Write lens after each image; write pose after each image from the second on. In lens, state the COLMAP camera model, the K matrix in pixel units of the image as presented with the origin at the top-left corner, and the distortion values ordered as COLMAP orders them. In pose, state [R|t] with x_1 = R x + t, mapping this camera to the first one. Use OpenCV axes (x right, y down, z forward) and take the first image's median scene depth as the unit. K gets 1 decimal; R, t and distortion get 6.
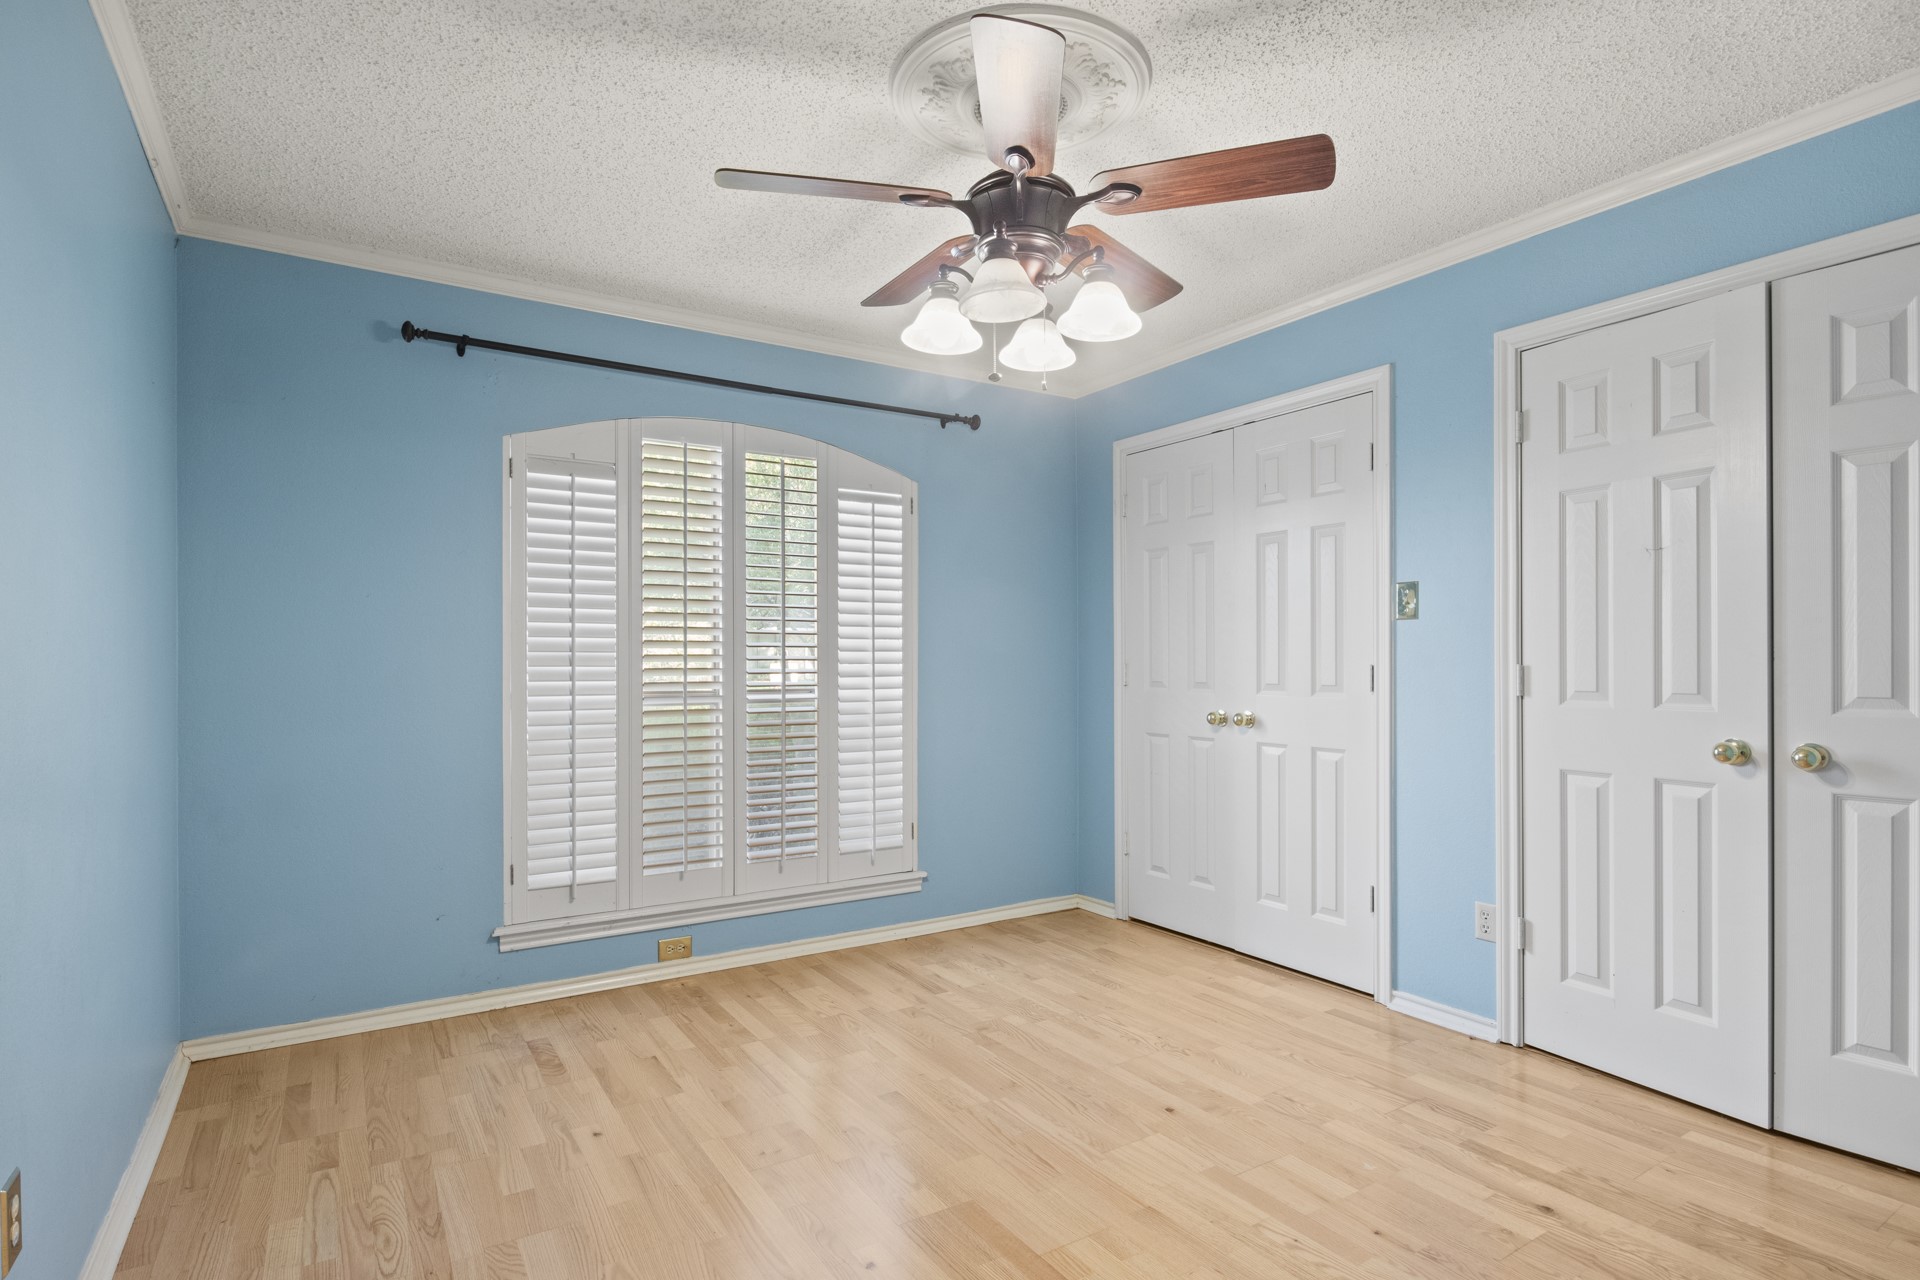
lens RADIAL K [[982.0, 0, 967.8], [0, 982.0, 668.5], [0, 0, 1]] dist [-0.005377, -0.000591]
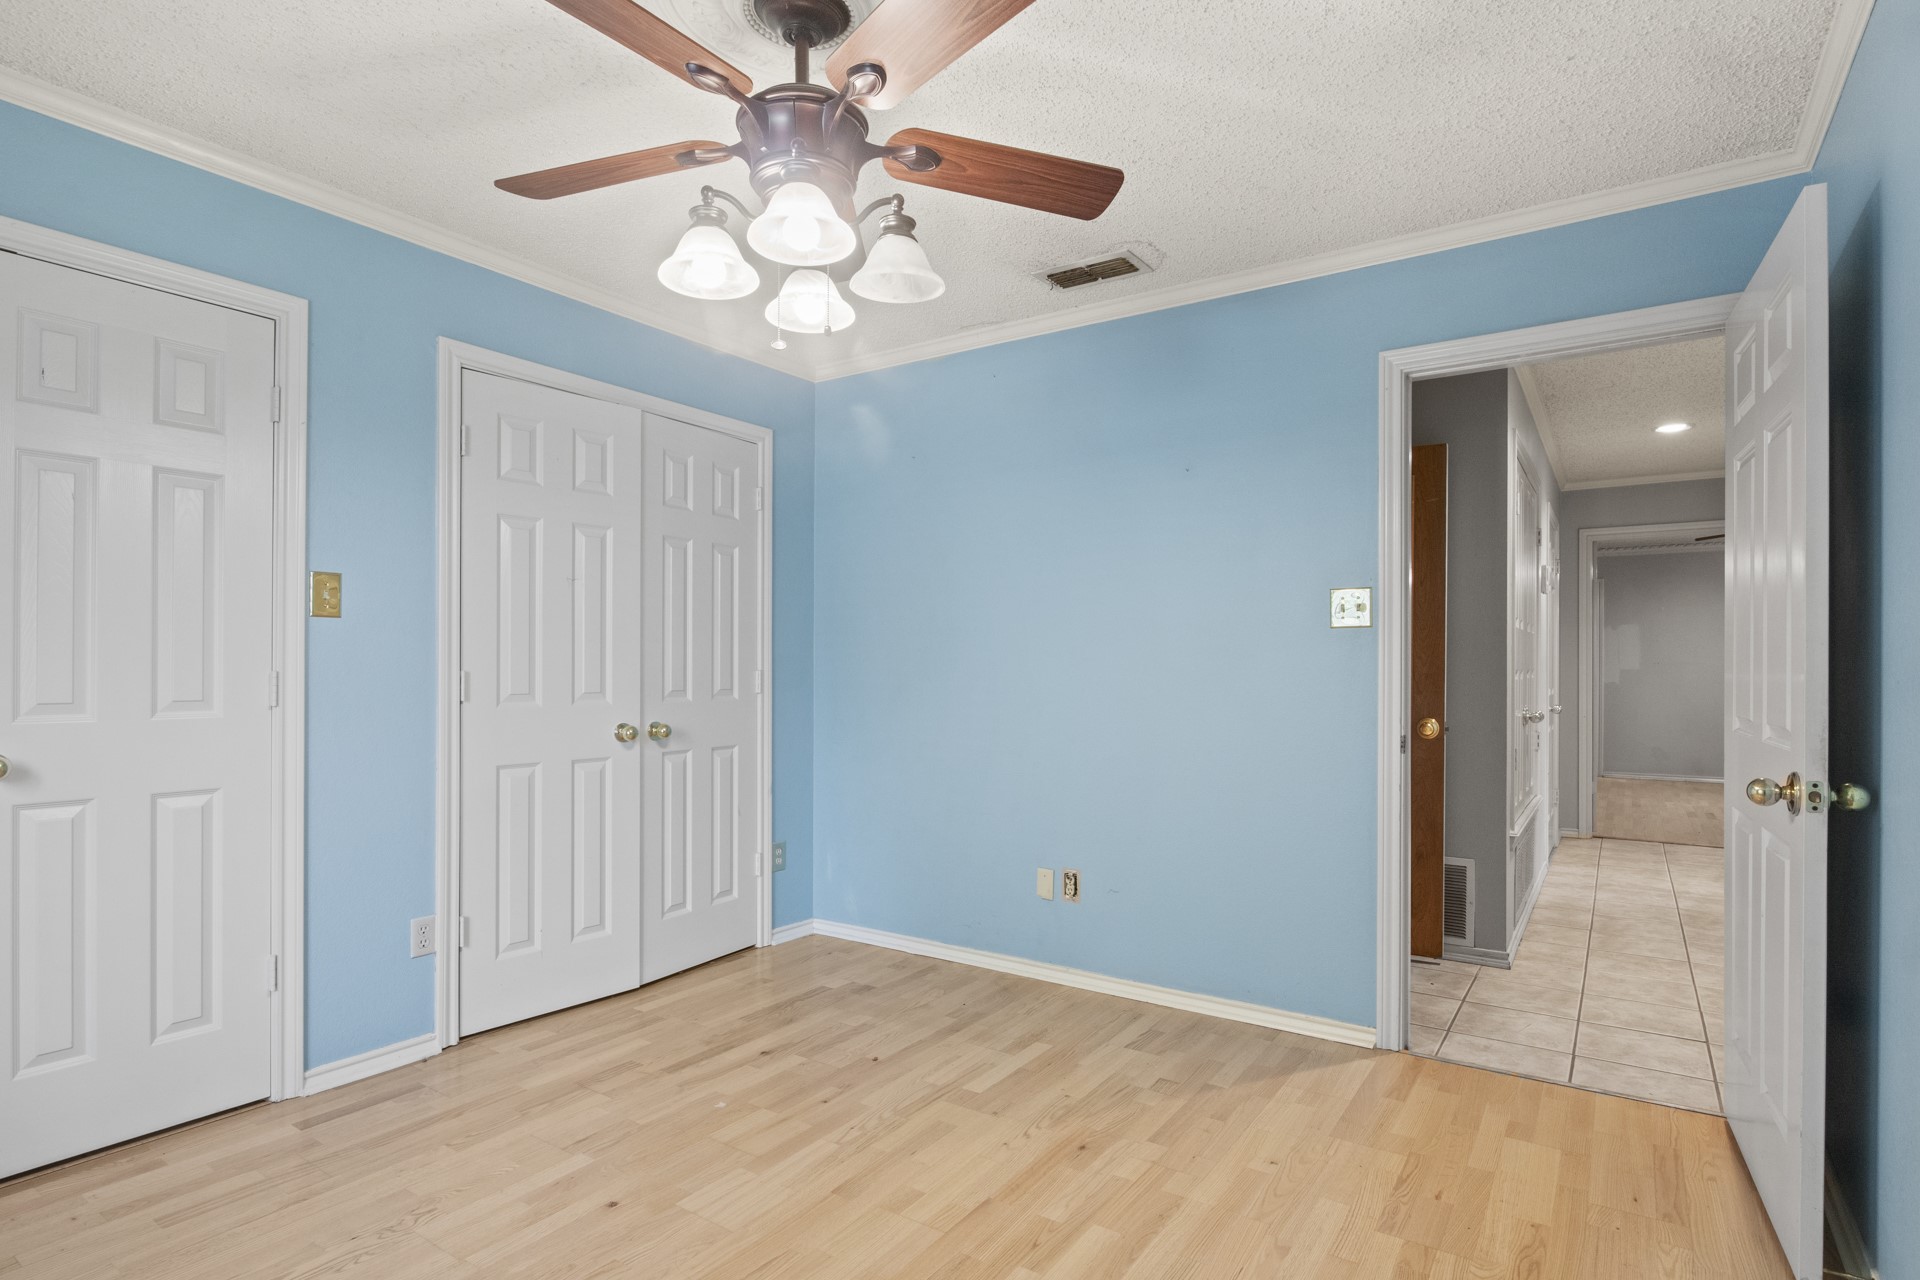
lens RADIAL K [[982.0, 0, 967.8], [0, 982.0, 668.5], [0, 0, 1]] dist [-0.005377, -0.000591]
pose [[-0.398589, -0.001501, 0.917129, -0.628814], [0.001190, 0.999997, 0.002154, -0.008531], [-0.917129, 0.001950, -0.398586, 0.972717]]
